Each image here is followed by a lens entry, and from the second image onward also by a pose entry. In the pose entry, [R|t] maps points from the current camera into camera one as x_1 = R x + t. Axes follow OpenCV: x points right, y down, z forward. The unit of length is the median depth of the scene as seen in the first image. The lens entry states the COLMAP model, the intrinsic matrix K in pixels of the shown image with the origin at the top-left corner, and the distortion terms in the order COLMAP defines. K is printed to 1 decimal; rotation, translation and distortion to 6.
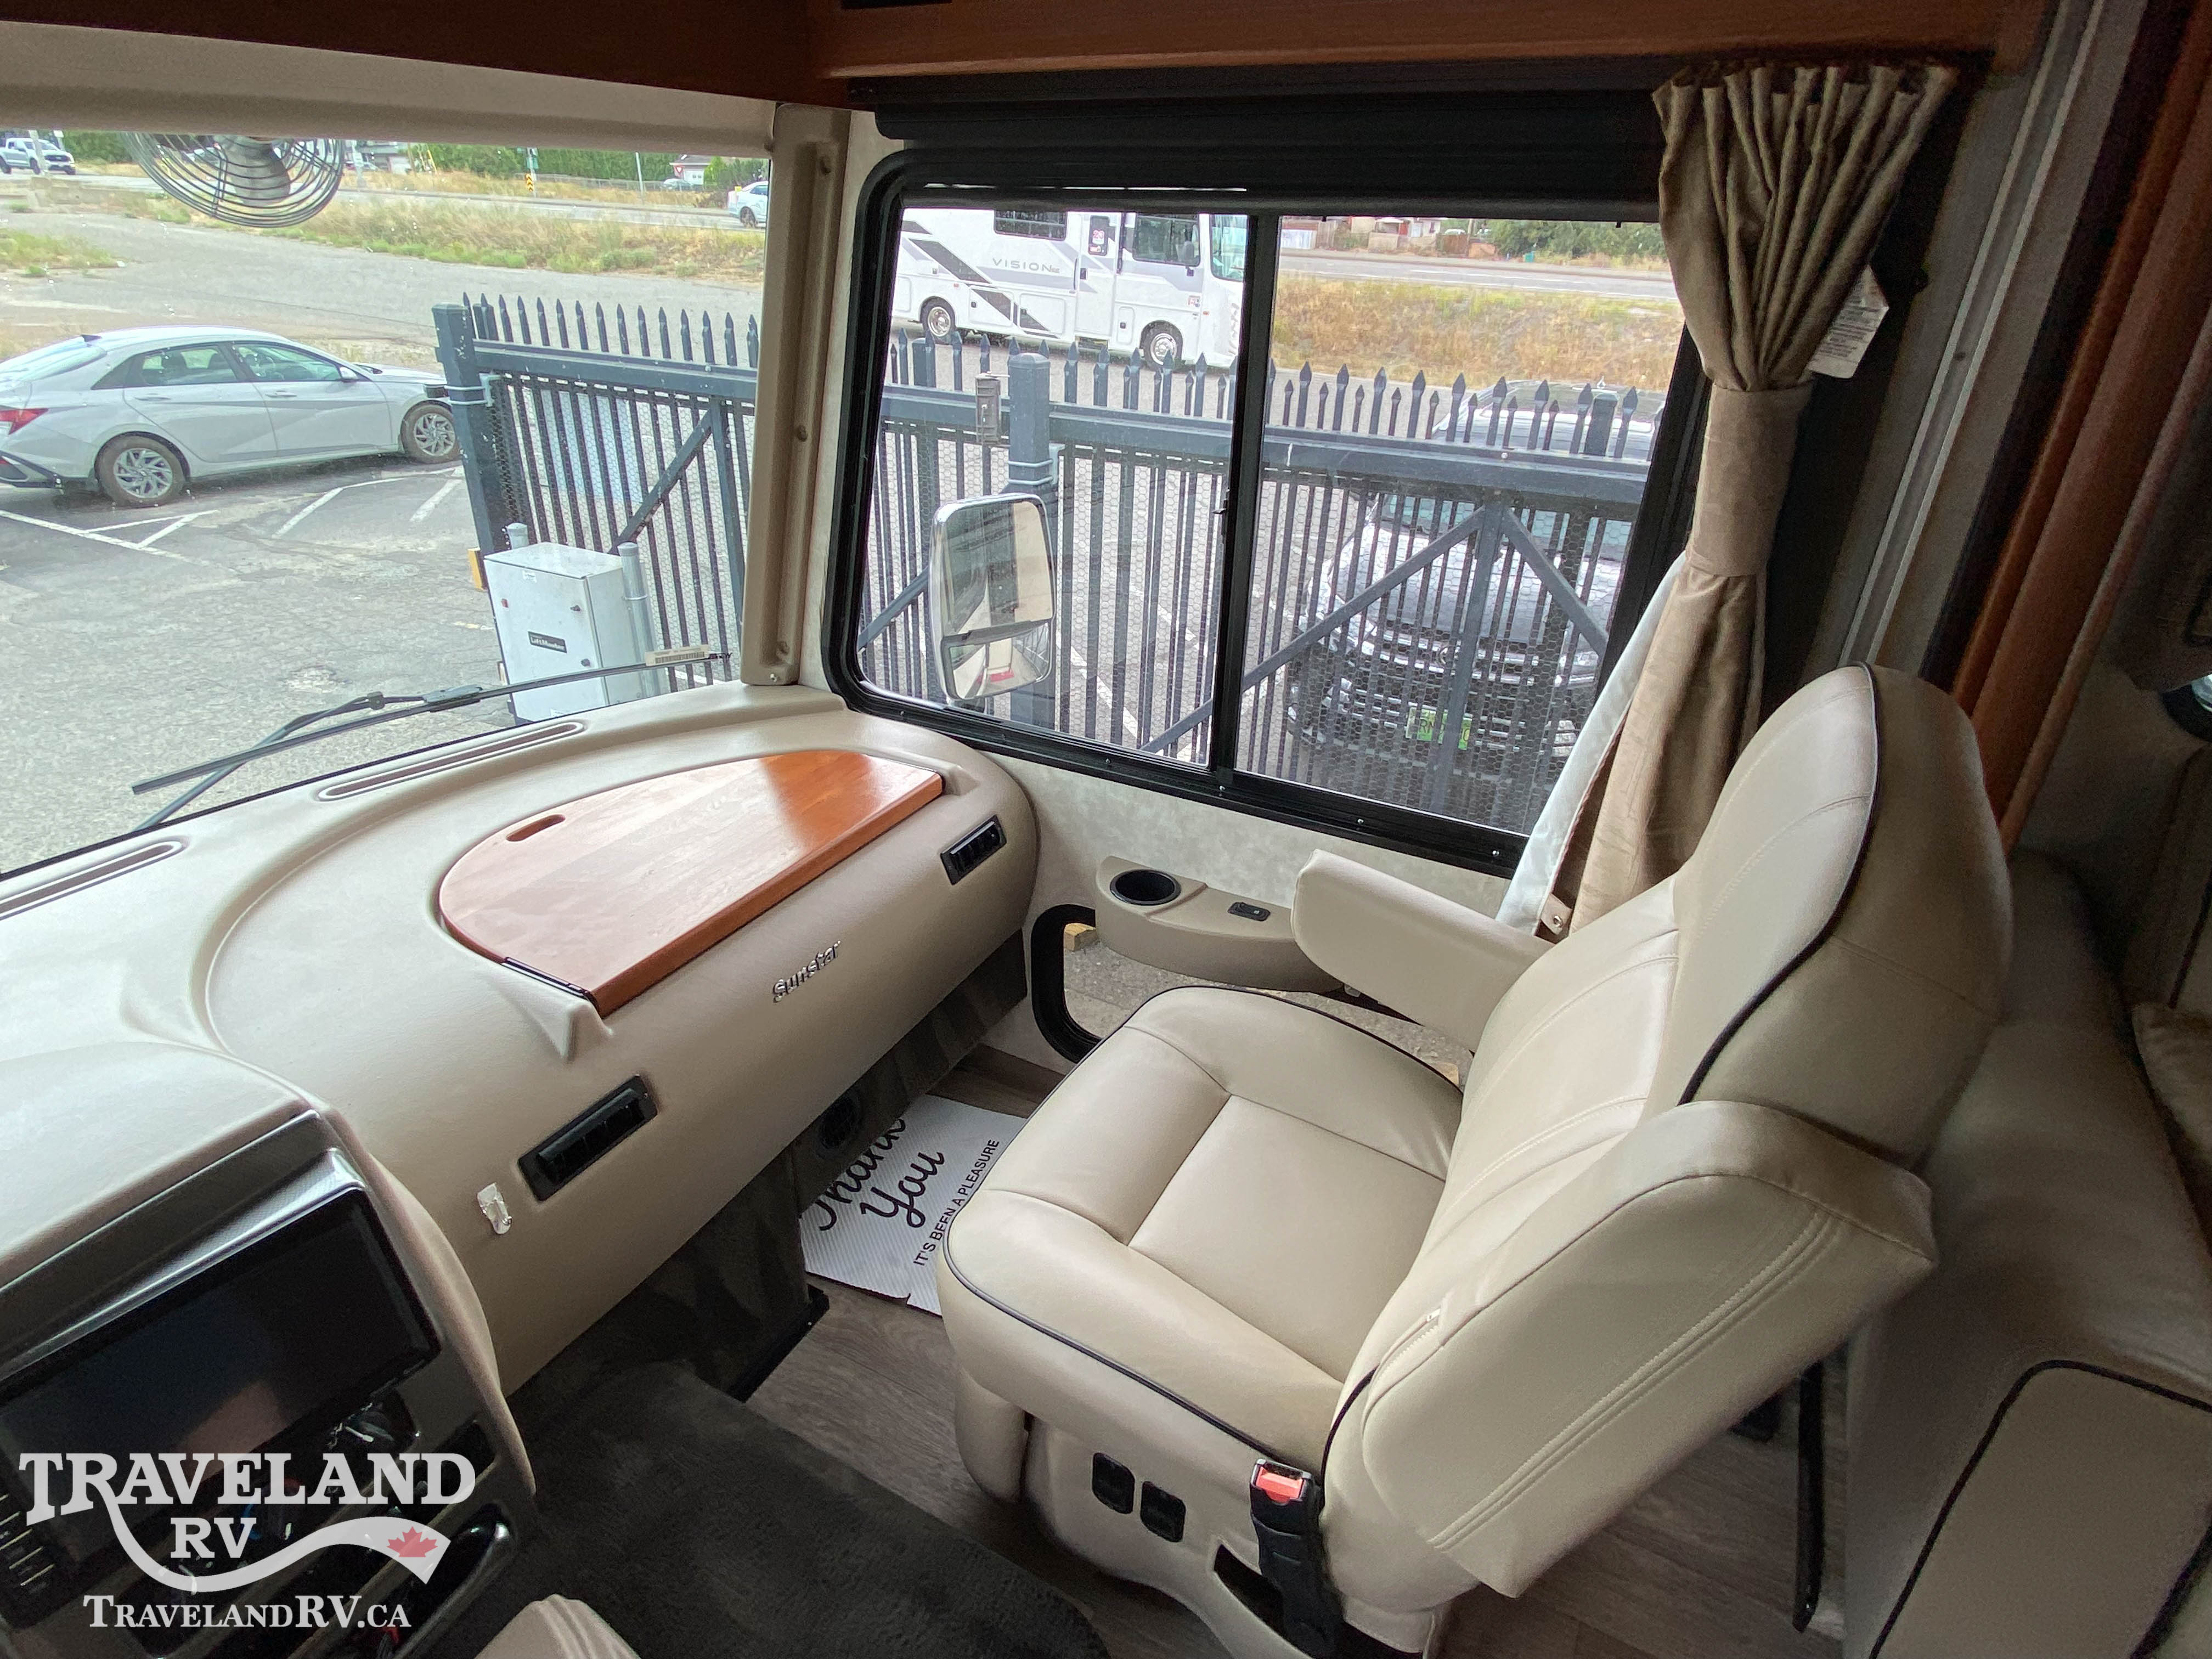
lens RADIAL K [[1160.2, 0, 1106.0], [0, 1160.2, 829.5], [0, 0, 1]] dist [0.022056, -0.022694]
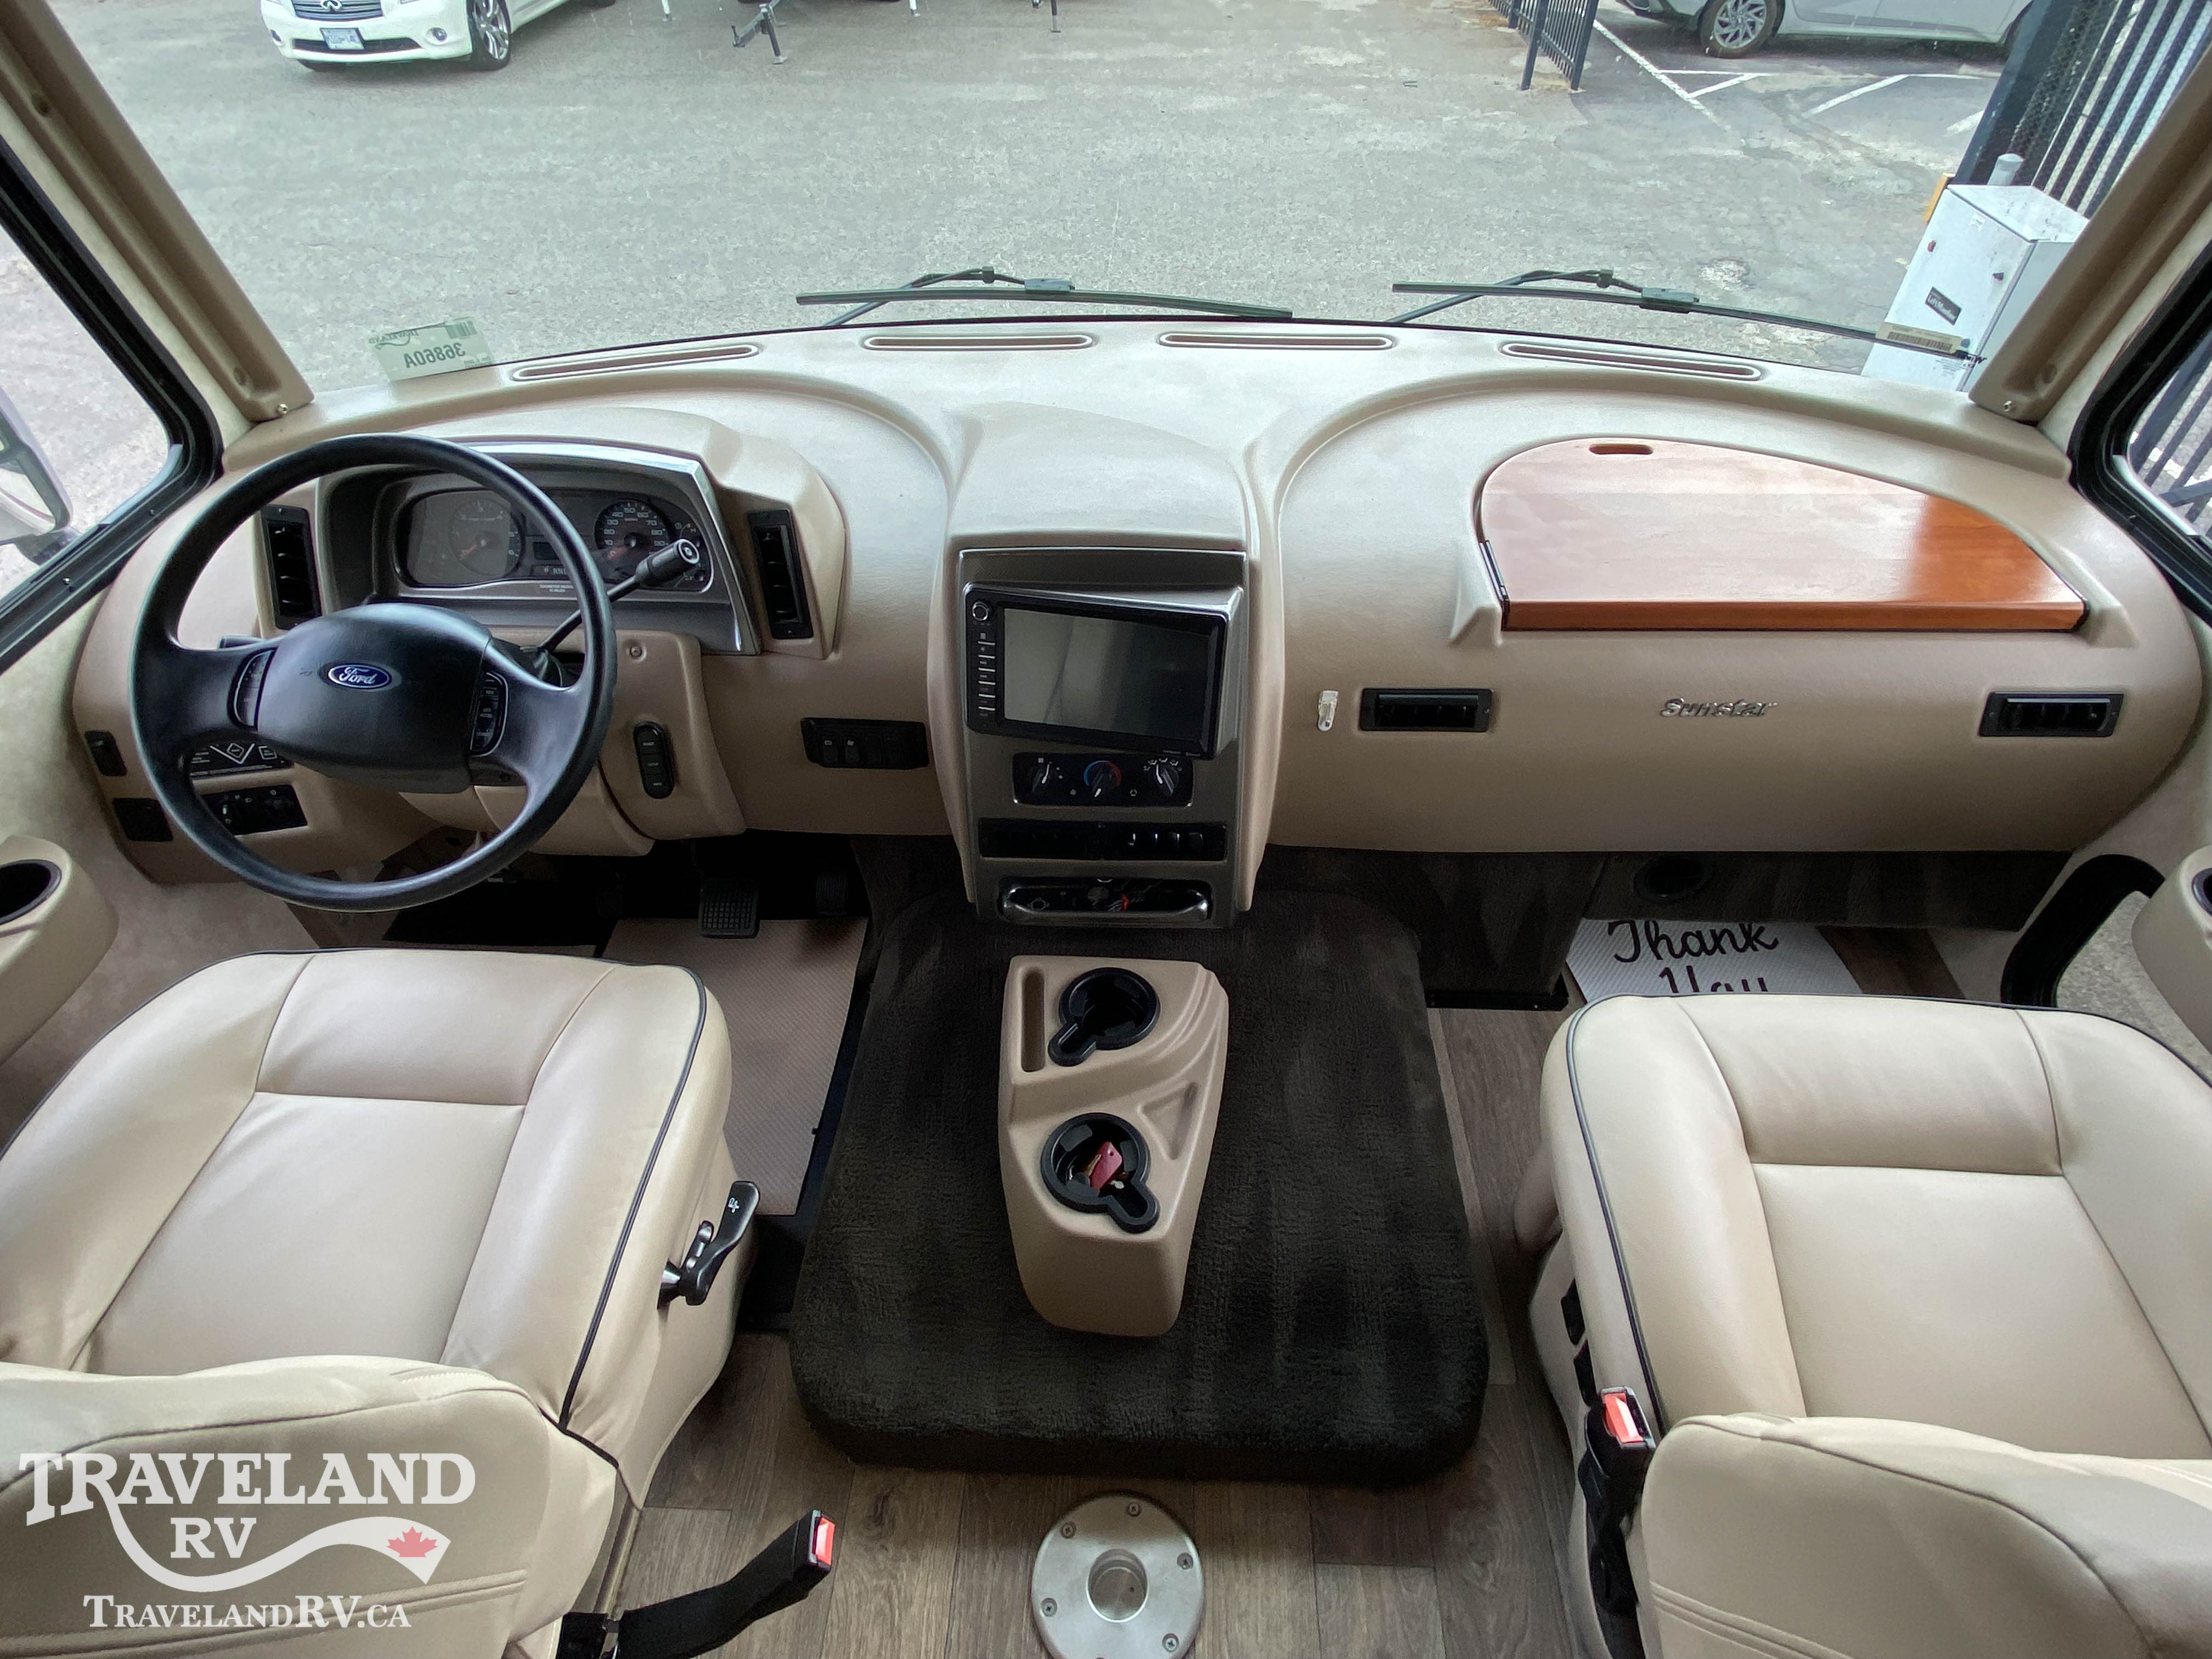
lens RADIAL K [[1149.2, 0, 1106.0], [0, 1149.2, 829.5], [0, 0, 1]] dist [0.042817, -0.041670]
pose [[0.434206, 0.612690, -0.660361, 0.159495], [-0.399288, 0.788027, 0.468597, -0.031642], [0.807486, 0.060207, 0.586806, 0.070431]]
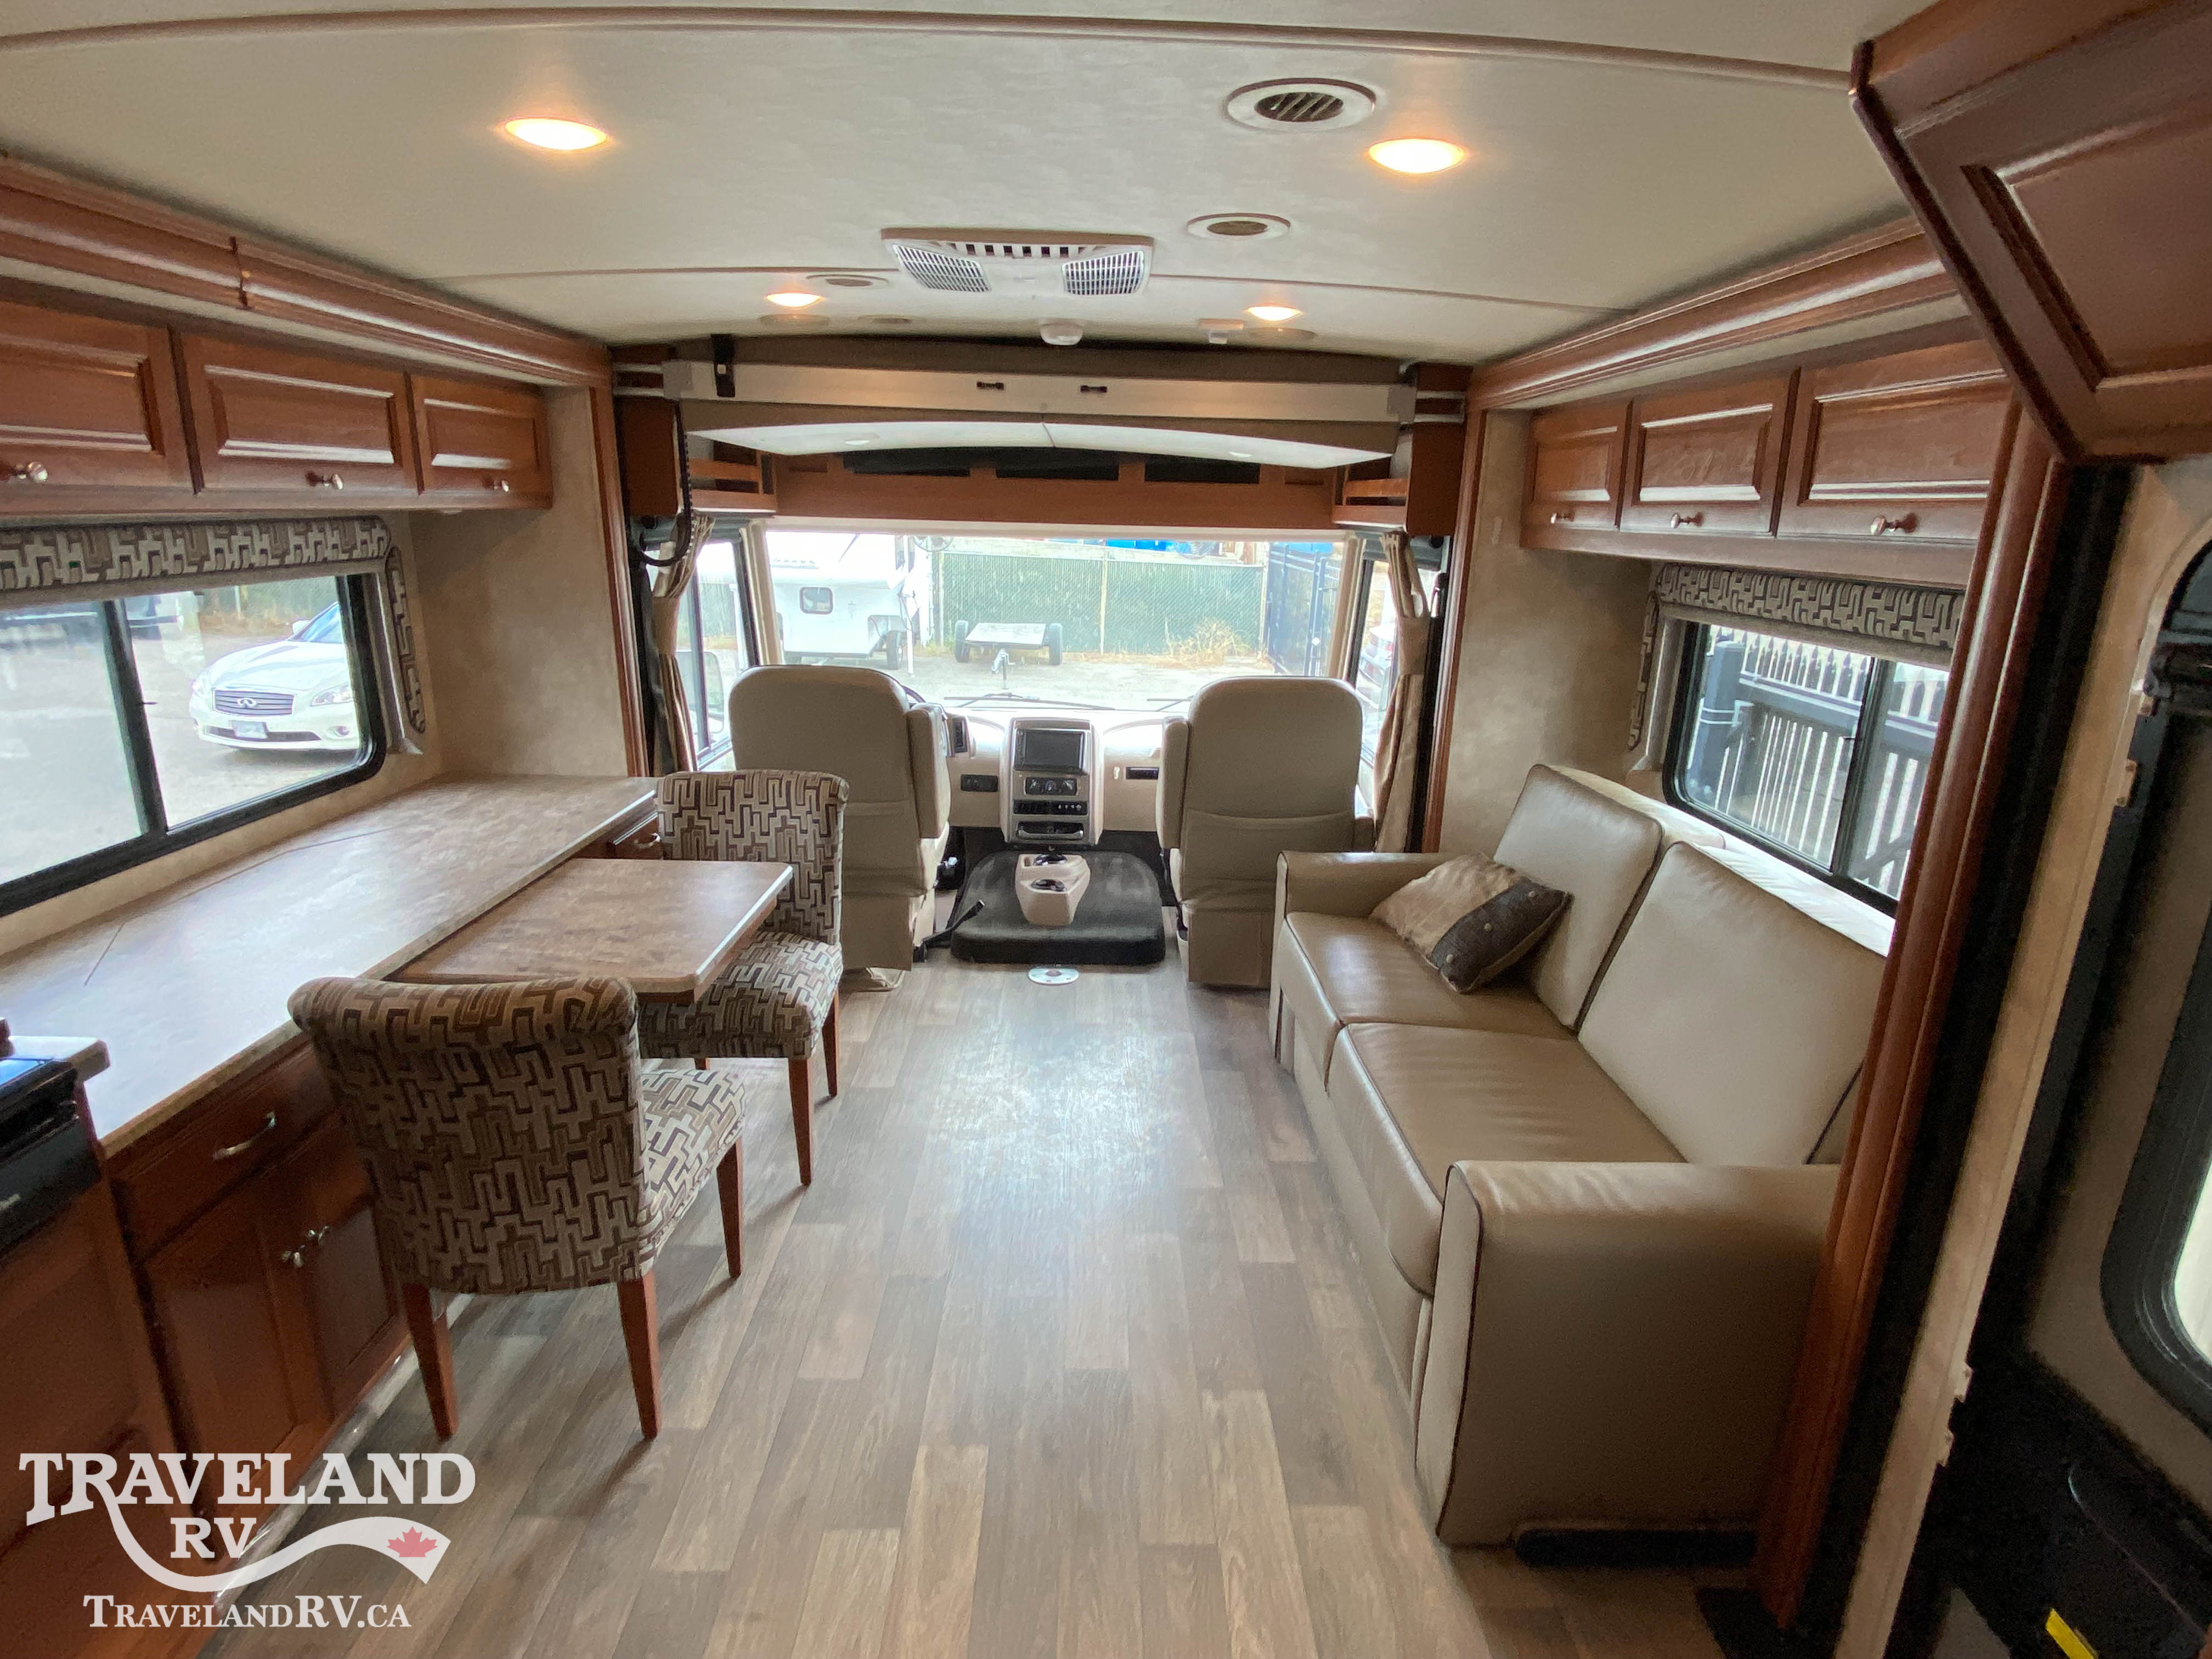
lens RADIAL K [[1149.2, 0, 1106.0], [0, 1149.2, 829.5], [0, 0, 1]] dist [0.042817, -0.041670]
pose [[0.490861, 0.210110, -0.845523, 1.955028], [-0.431471, 0.901740, -0.026408, 0.407749], [0.756893, 0.377781, 0.533286, -0.765325]]
